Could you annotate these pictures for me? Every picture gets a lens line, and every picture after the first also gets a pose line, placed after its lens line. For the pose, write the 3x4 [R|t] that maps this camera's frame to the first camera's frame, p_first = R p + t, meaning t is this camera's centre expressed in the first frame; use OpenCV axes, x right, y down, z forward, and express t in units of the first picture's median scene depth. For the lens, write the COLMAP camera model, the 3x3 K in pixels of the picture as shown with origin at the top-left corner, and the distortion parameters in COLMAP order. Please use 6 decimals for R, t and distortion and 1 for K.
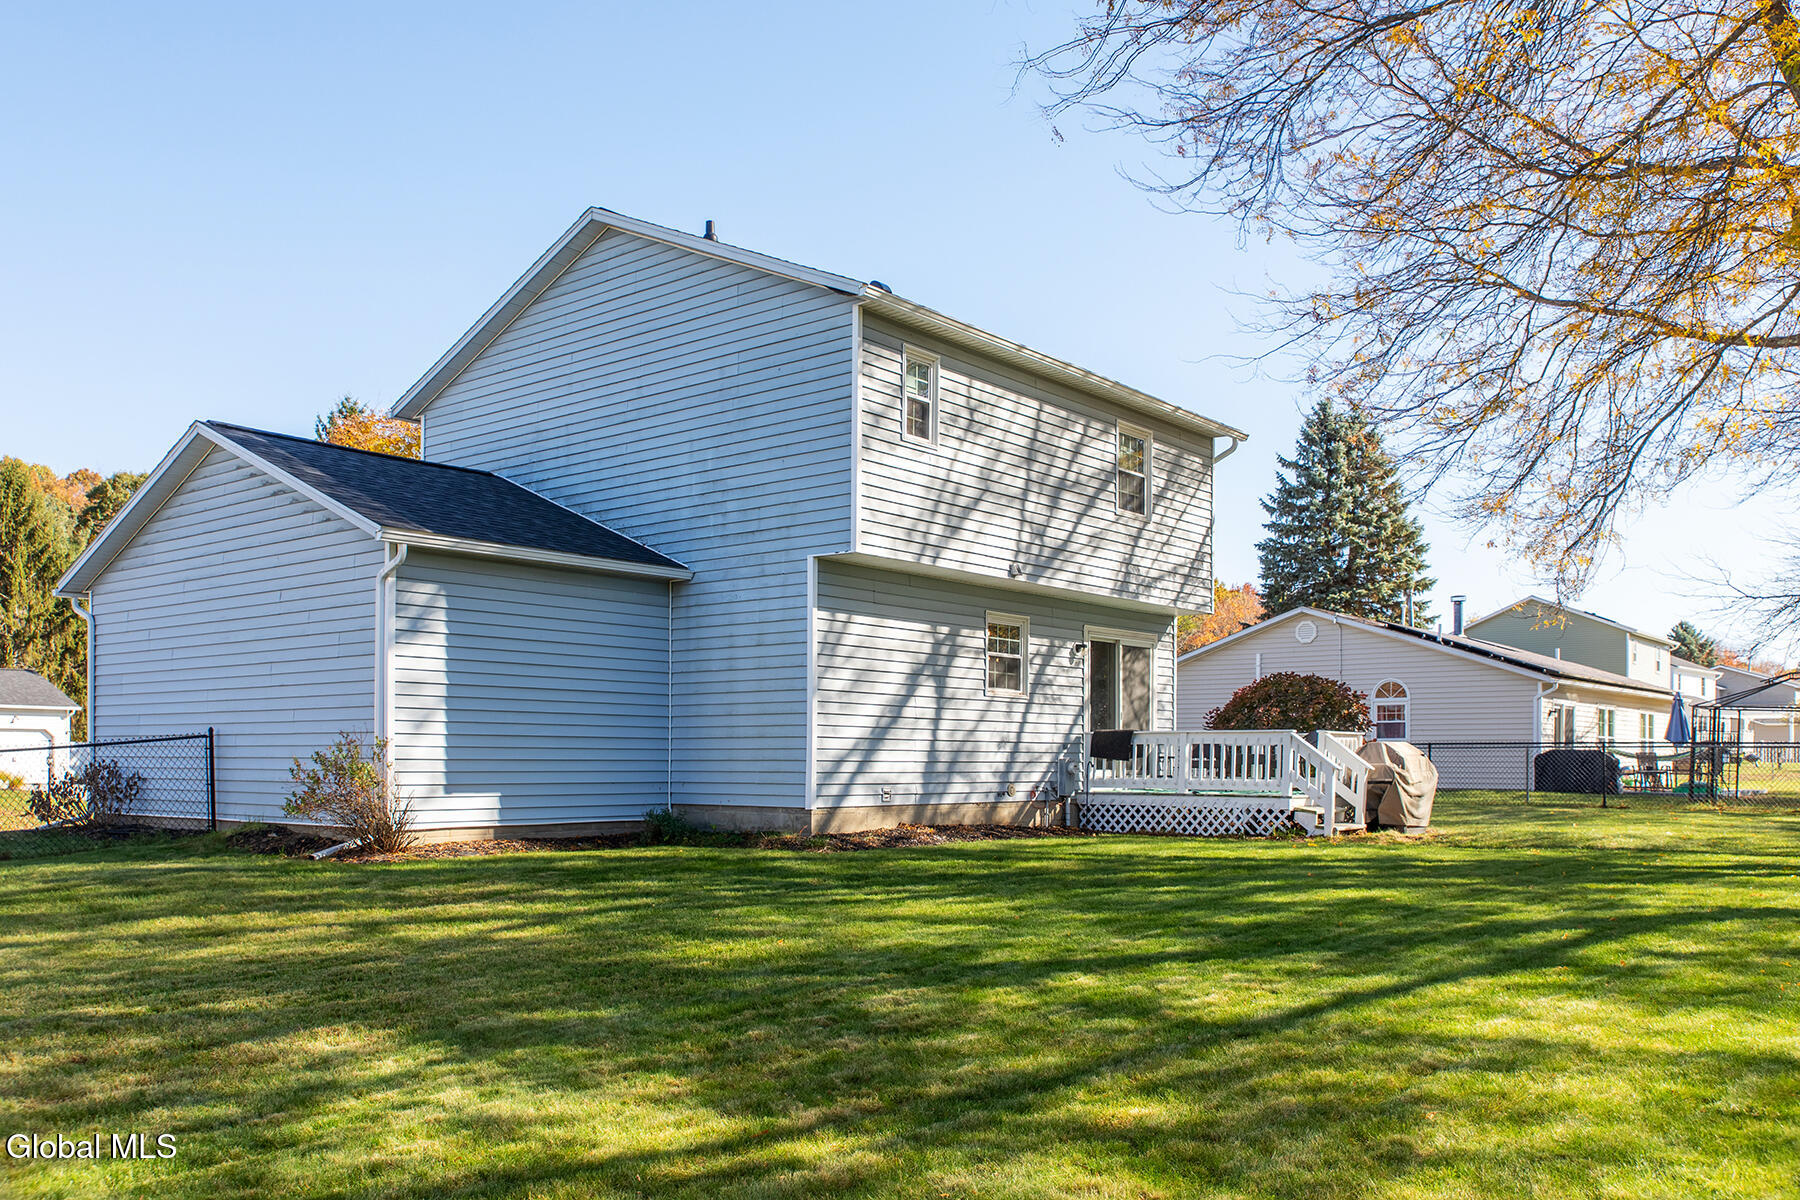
lens RADIAL K [[1483.3, 0, 899.8], [0, 1483.3, 606.4], [0, 0, 1]] dist [0.007473, 0.000058]
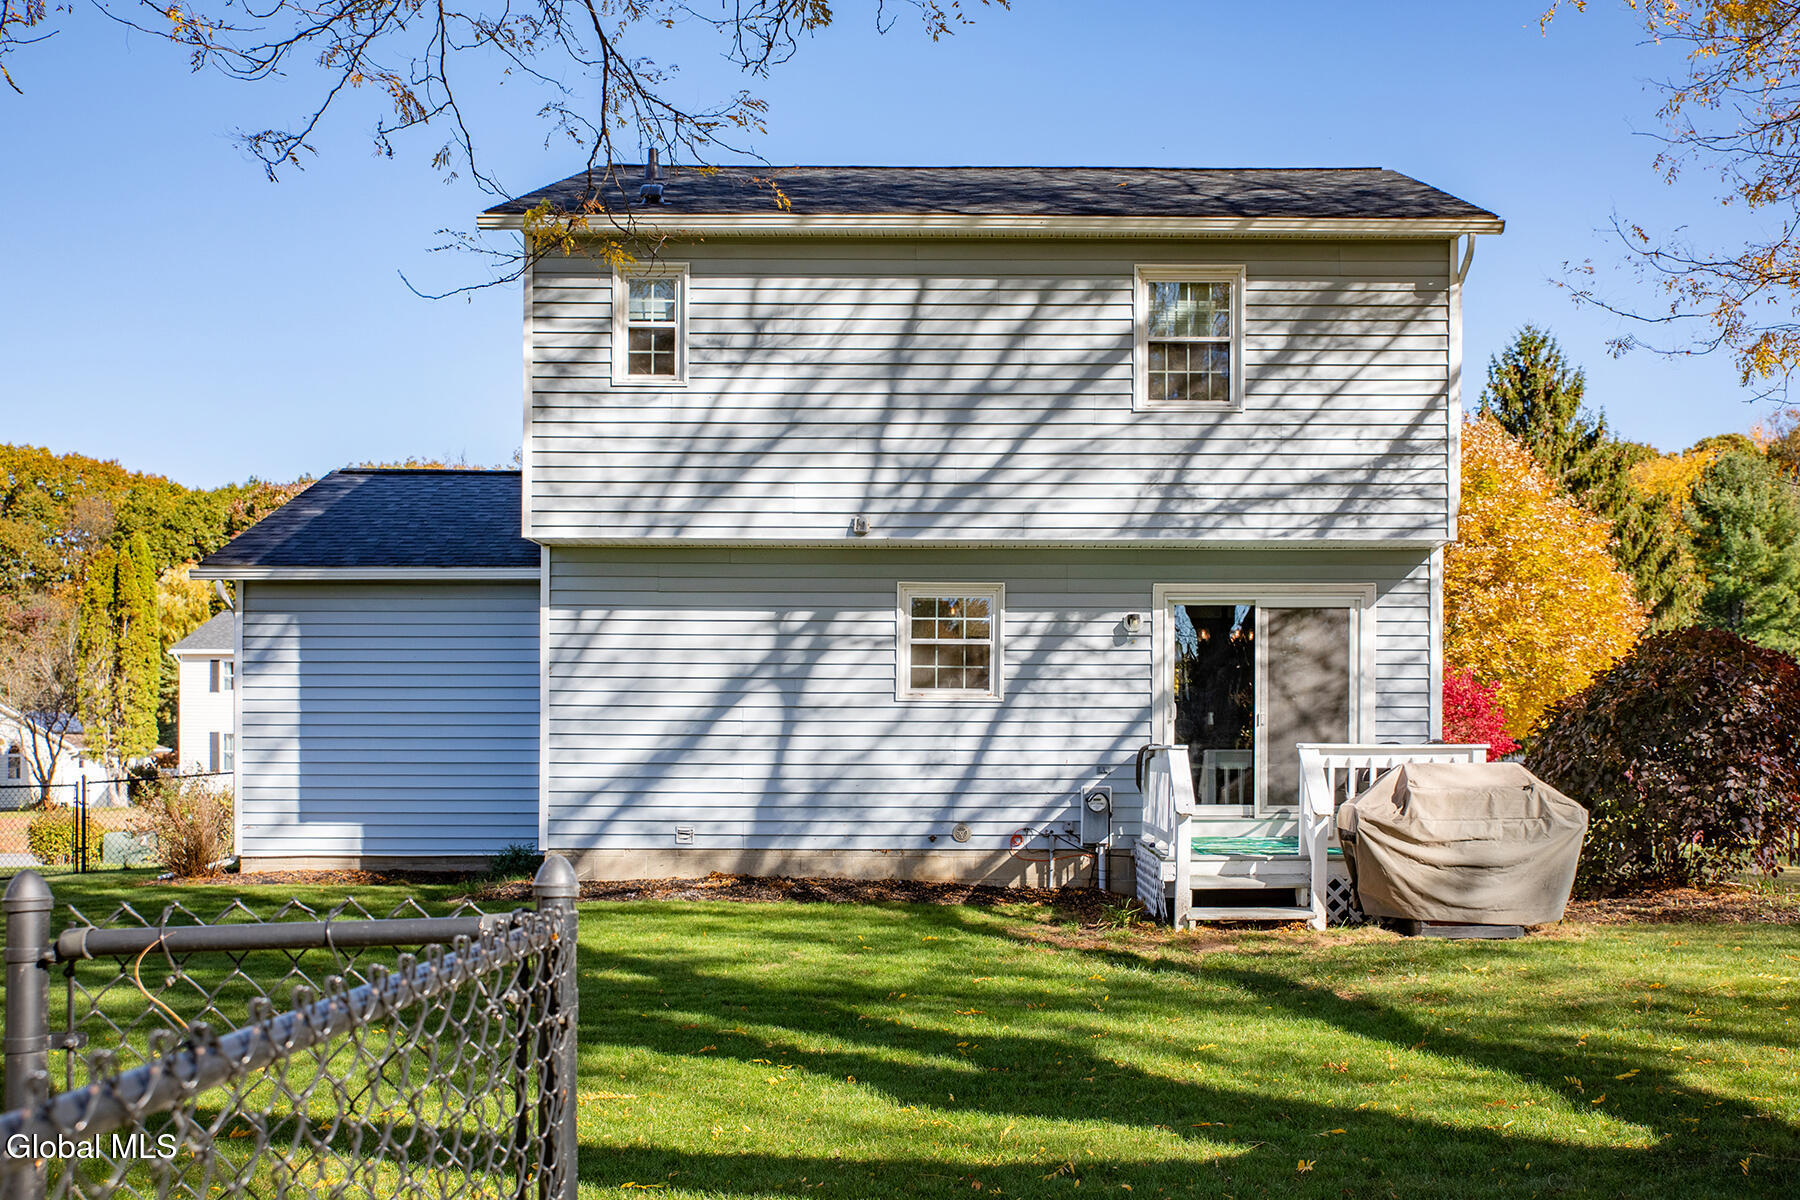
lens RADIAL K [[1811.0, 0, 899.9], [0, 1811.0, 595.6], [0, 0, 1]] dist [-0.020435, 0.000000]
pose [[0.627864, -0.074910, -0.774710, 0.755929], [0.081716, 0.996201, -0.030100, 0.036601], [0.774021, -0.044408, 0.631600, 0.458539]]
